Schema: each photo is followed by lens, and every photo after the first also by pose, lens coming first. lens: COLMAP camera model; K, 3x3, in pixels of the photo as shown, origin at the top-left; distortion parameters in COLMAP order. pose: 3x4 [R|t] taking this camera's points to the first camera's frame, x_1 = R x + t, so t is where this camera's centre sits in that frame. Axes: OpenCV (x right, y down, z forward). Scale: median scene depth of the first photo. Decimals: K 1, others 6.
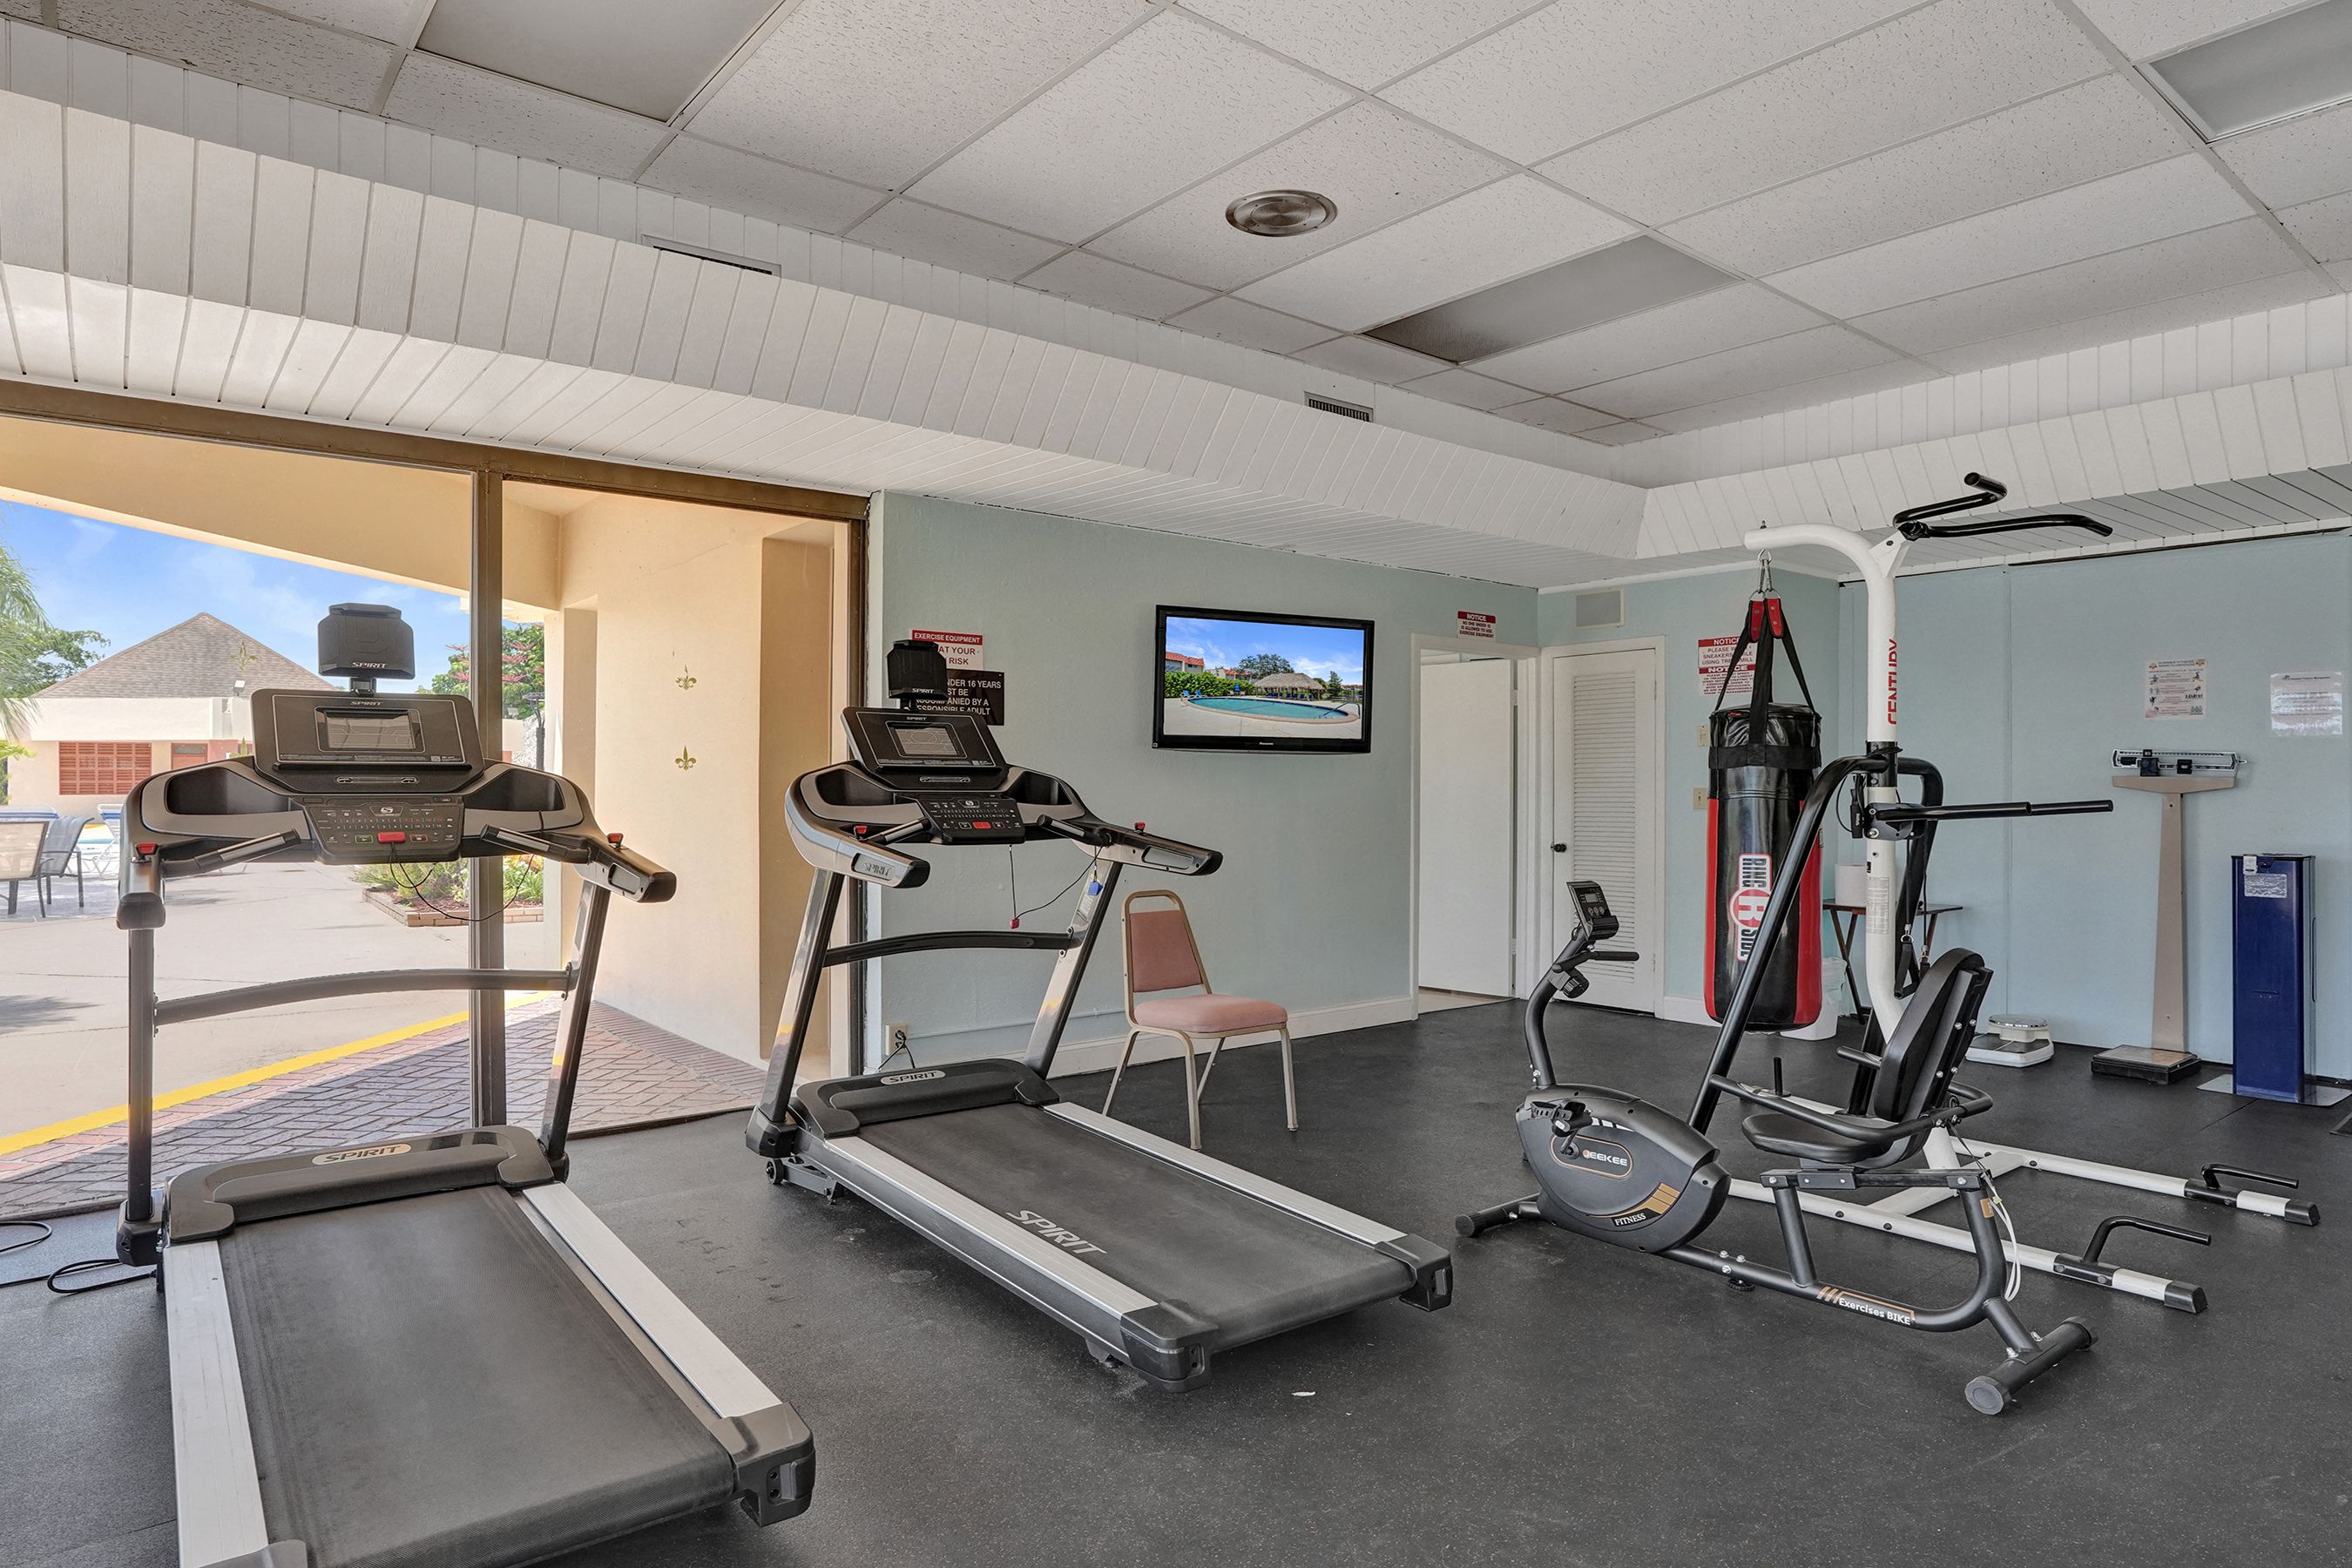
lens RADIAL K [[1350.2, 0, 1176.0], [0, 1350.2, 784.0], [0, 0, 1]] dist [-0.022206, 0.000264]
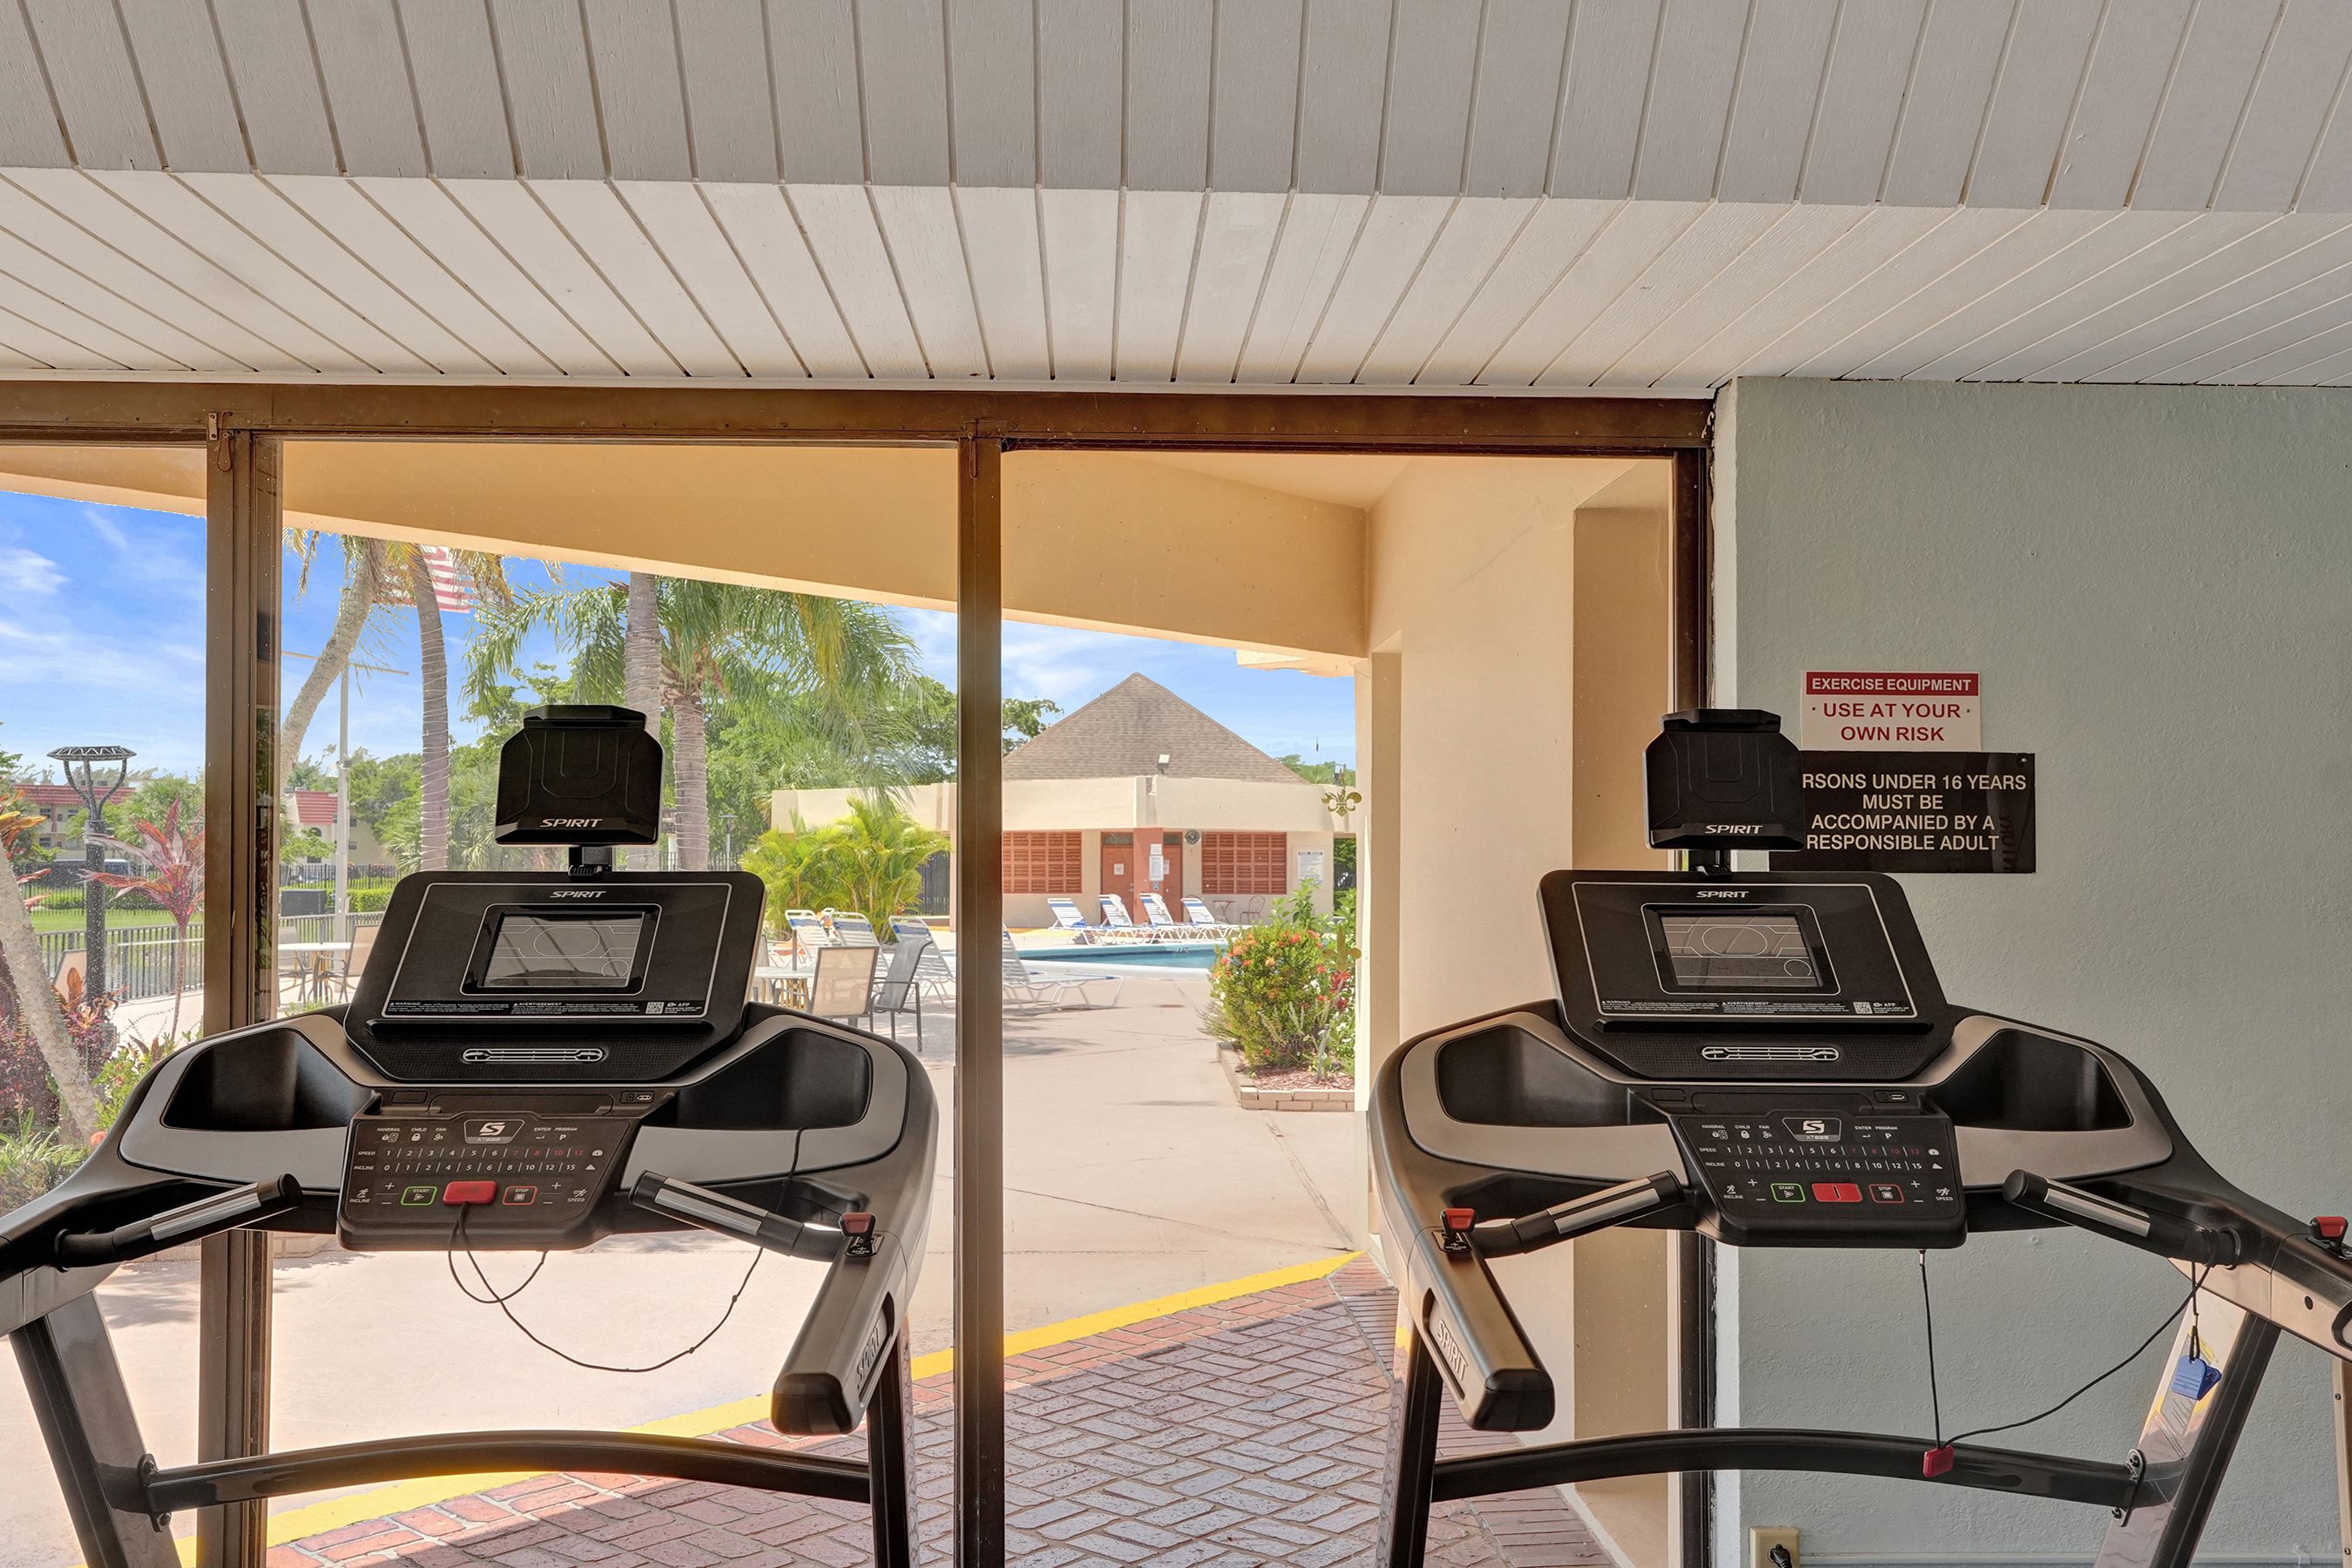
lens RADIAL K [[1949.9, 0, 1170.9], [0, 1949.9, 821.4], [0, 0, 1]] dist [0.008760, 0.006962]
pose [[0.805866, -0.012297, -0.591970, 0.030174], [-0.003680, 0.999661, -0.025775, -0.054918], [0.592086, 0.022950, 0.805548, 0.405912]]
